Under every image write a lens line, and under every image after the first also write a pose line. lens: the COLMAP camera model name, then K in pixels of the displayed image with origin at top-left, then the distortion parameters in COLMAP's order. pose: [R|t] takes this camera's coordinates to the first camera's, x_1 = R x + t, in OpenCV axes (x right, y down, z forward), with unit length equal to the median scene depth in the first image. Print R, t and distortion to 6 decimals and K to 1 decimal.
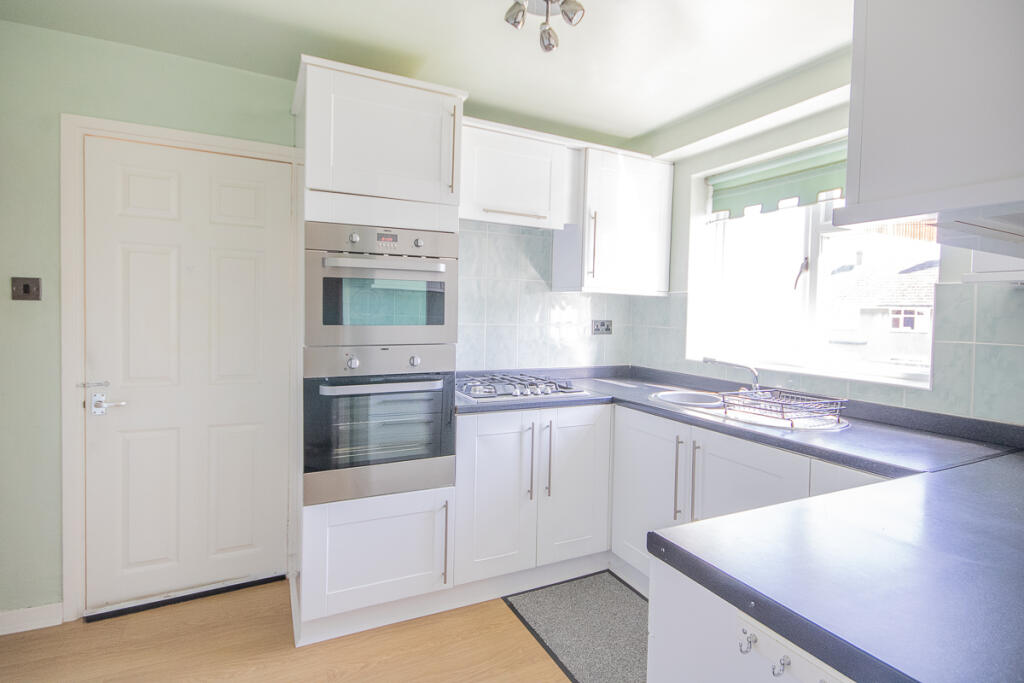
lens RADIAL K [[512.8, 0, 512.8], [0, 512.8, 335.6], [0, 0, 1]] dist [0.000725, 0.000155]
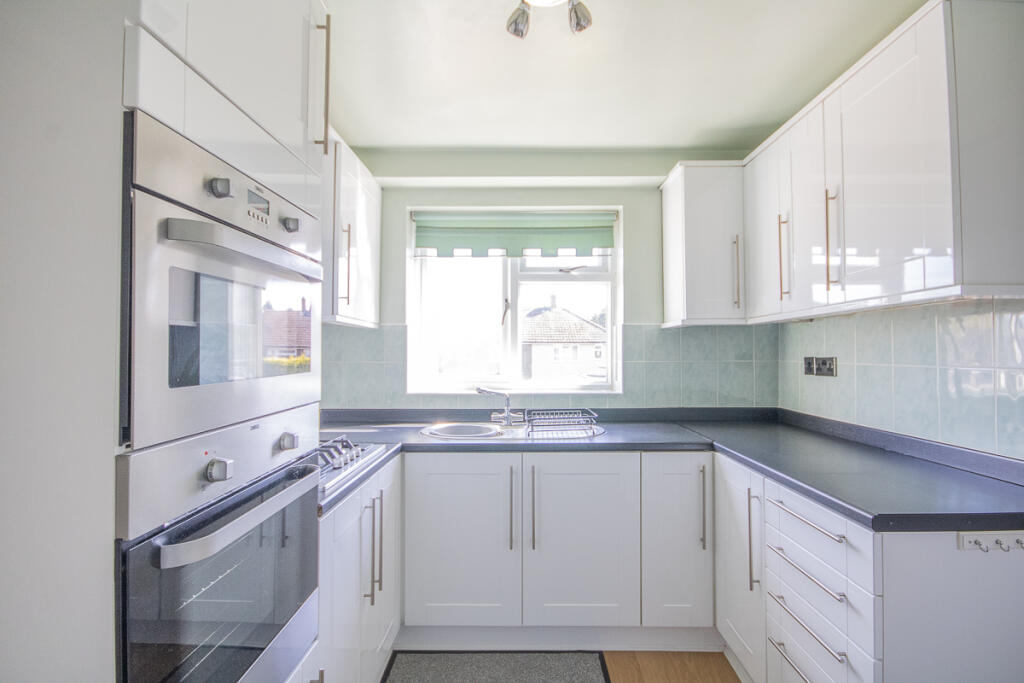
lens RADIAL K [[456.5, 0, 512.0], [0, 456.5, 341.5], [0, 0, 1]] dist [0.000302, -0.000017]
pose [[0.458736, -0.013456, 0.888471, -0.384676], [0.051196, 0.998625, -0.011310, -0.036454], [-0.887096, 0.050674, 0.458794, 0.480496]]
